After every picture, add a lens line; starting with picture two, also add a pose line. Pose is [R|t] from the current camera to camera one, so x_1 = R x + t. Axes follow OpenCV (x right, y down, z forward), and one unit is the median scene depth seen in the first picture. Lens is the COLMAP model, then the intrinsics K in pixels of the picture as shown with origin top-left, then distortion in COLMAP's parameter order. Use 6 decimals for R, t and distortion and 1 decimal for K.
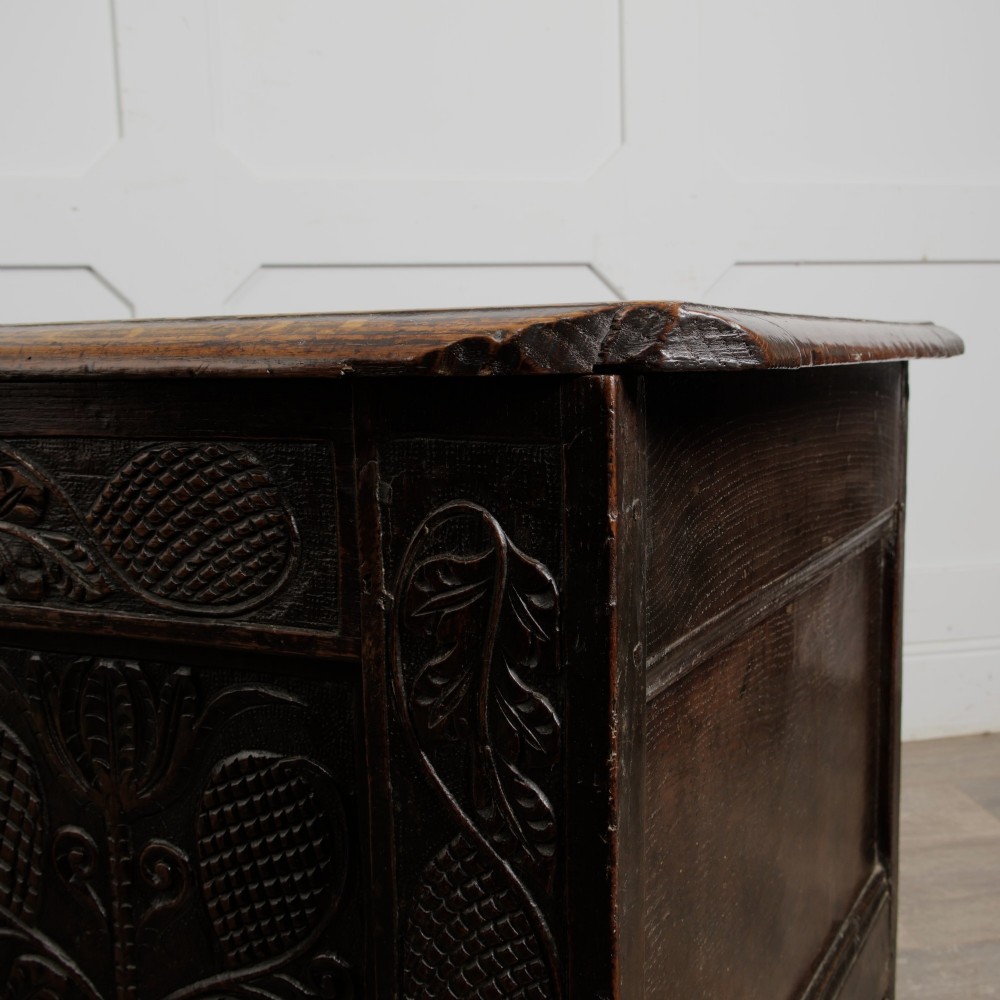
lens RADIAL K [[1215.5, 0, 621.2], [0, 1215.5, 529.2], [0, 0, 1]] dist [0.001257, 0.000636]
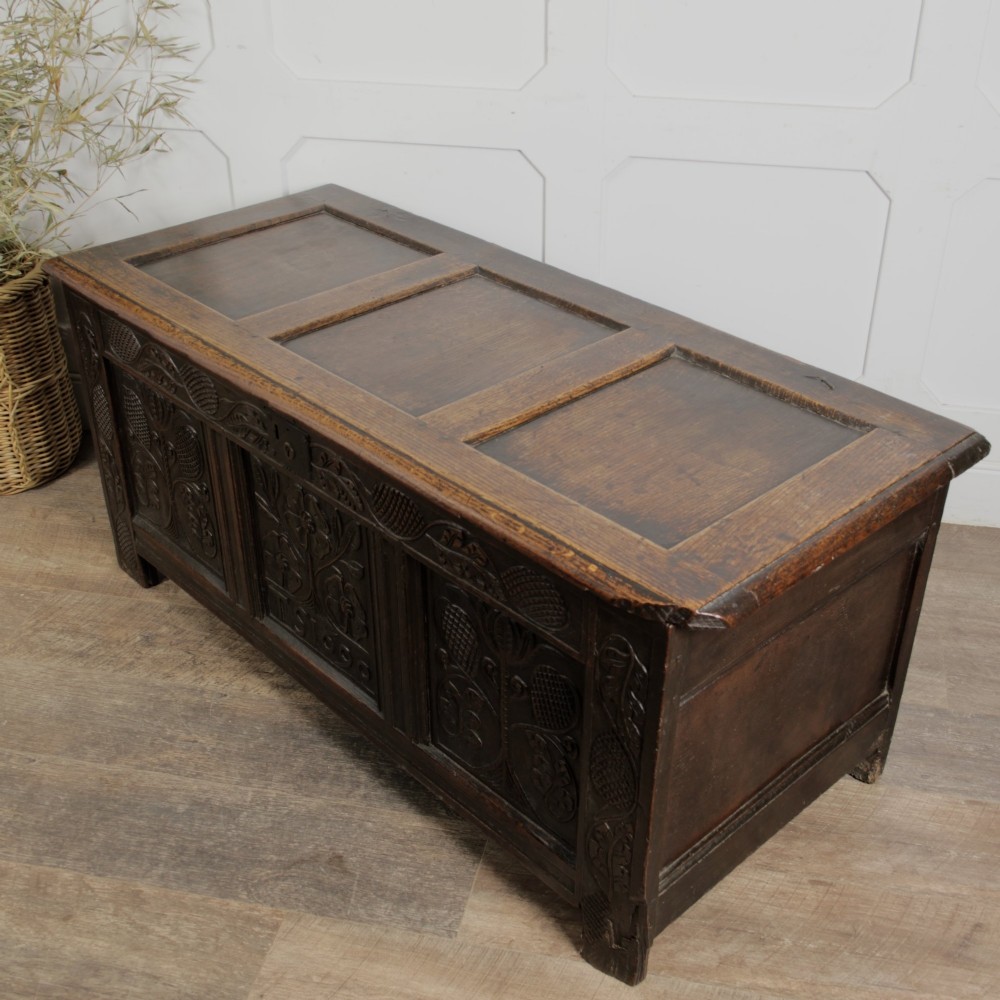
lens RADIAL K [[1218.7, 0, 544.2], [0, 1218.7, 501.5], [0, 0, 1]] dist [-0.007842, -0.011003]
pose [[0.921217, 0.226041, -0.316647, 0.479201], [-0.077379, 0.904091, 0.420275, -1.347587], [0.381277, -0.362663, 0.850355, -1.233195]]
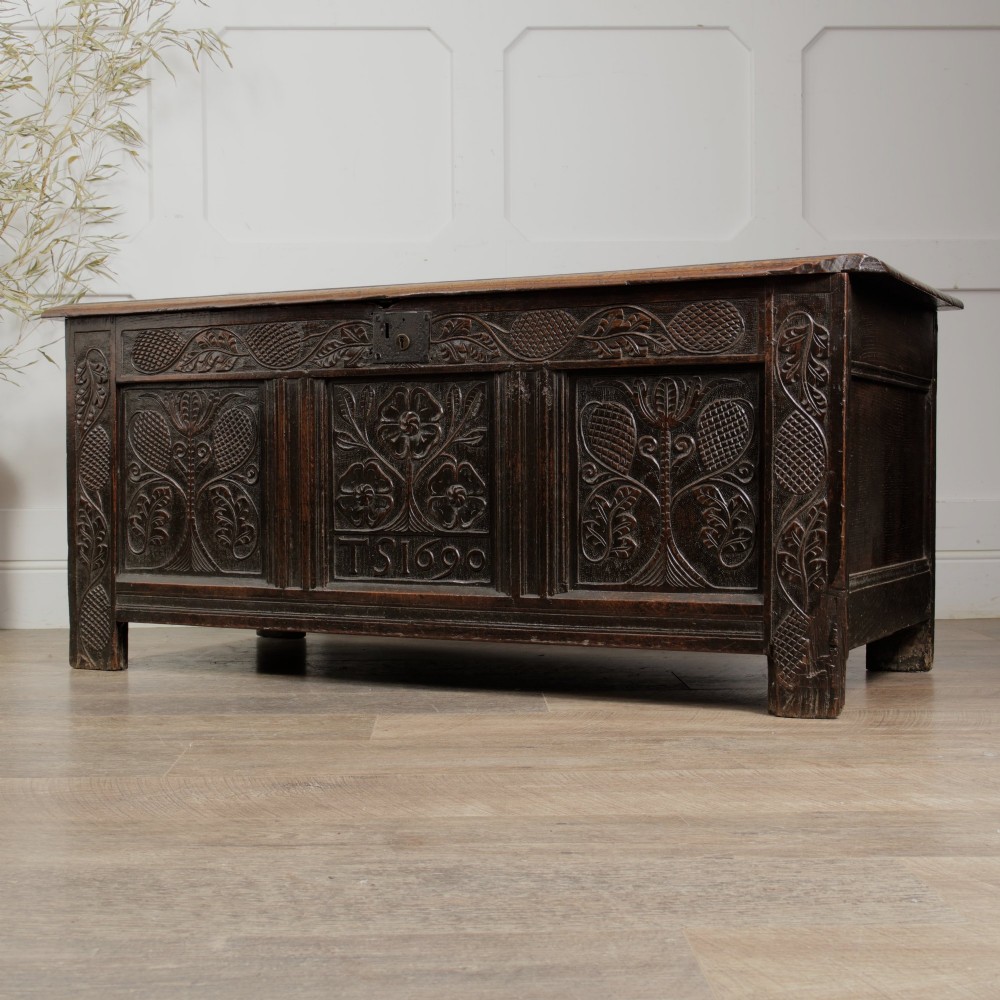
lens RADIAL K [[1520.5, 0, 499.5], [0, 1520.5, 539.1], [0, 0, 1]] dist [0.011923, -0.013834]
pose [[0.997461, 0.010852, -0.070382, -0.618561], [-0.017402, 0.995502, -0.093127, 0.963755], [0.069055, 0.094115, 0.993164, -3.061161]]
